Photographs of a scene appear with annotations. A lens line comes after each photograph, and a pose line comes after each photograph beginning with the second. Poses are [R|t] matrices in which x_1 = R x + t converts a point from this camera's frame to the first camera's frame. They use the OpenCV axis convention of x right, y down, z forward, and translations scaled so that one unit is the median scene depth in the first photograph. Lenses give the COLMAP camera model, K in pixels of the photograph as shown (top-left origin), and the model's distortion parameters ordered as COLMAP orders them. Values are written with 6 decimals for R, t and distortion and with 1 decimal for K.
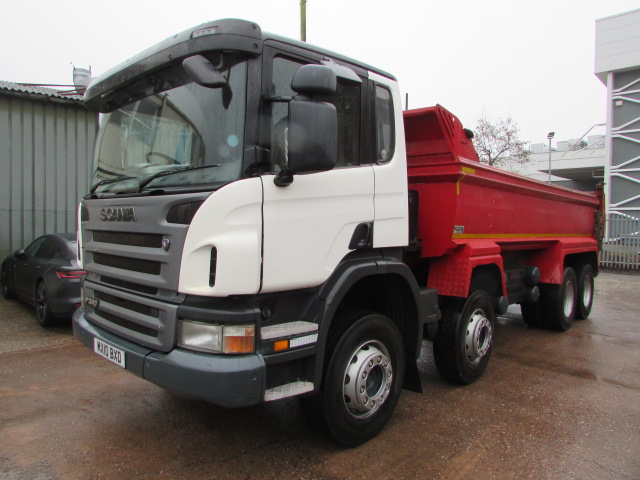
lens RADIAL K [[448.1, 0, 320.0], [0, 448.1, 240.0], [0, 0, 1]] dist [0.001528, 0.001131]
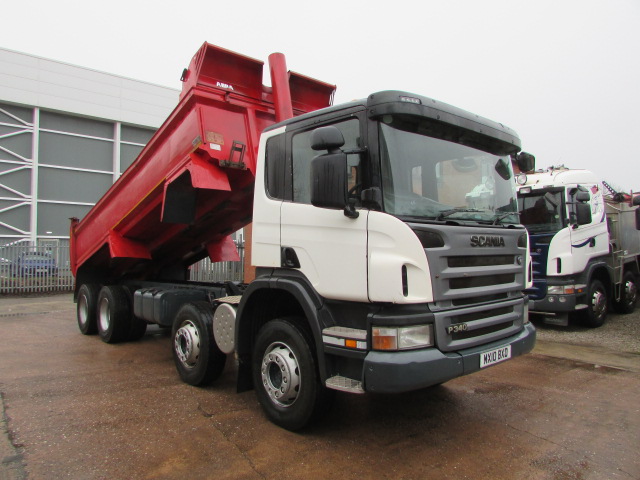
lens RADIAL K [[442.4, 0, 303.5], [0, 442.4, 230.5], [0, 0, 1]] dist [-0.006531, -0.001997]
pose [[0.120830, 0.031465, 0.992174, -1.597886], [0.049662, 0.998054, -0.037700, -0.060632], [-0.991430, 0.053829, 0.119033, 1.259873]]
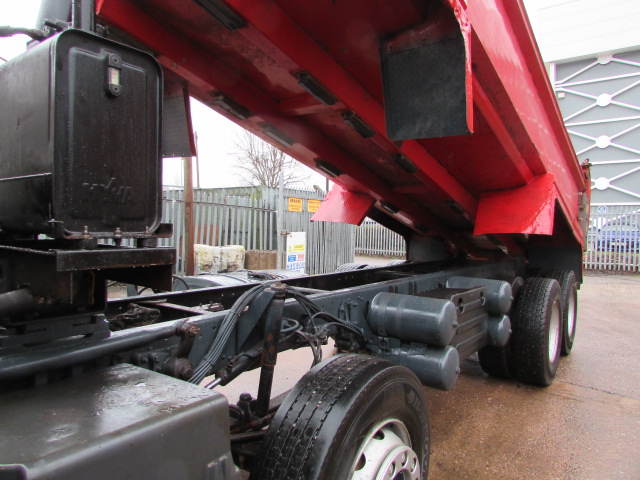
lens RADIAL K [[457.1, 0, 320.0], [0, 457.1, 240.0], [0, 0, 1]] dist [-0.012929, -0.002678]
pose [[0.993356, -0.010080, 0.114637, 0.380763], [0.010163, 0.999948, -0.000143, 0.011374], [-0.114630, 0.001307, 0.993407, 0.934132]]
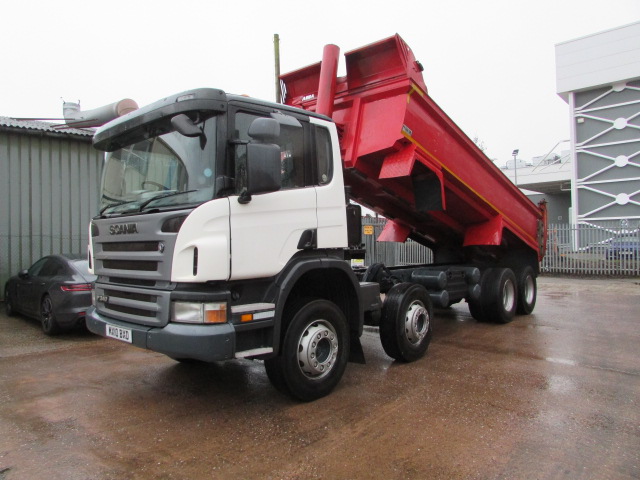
lens RADIAL K [[447.5, 0, 320.8], [0, 447.5, 242.6], [0, 0, 1]] dist [-0.002476, 0.000566]
pose [[0.999014, -0.032451, 0.030282, 0.086716], [0.033607, 0.998694, -0.038493, 0.050971], [-0.028994, 0.039473, 0.998800, -0.319791]]
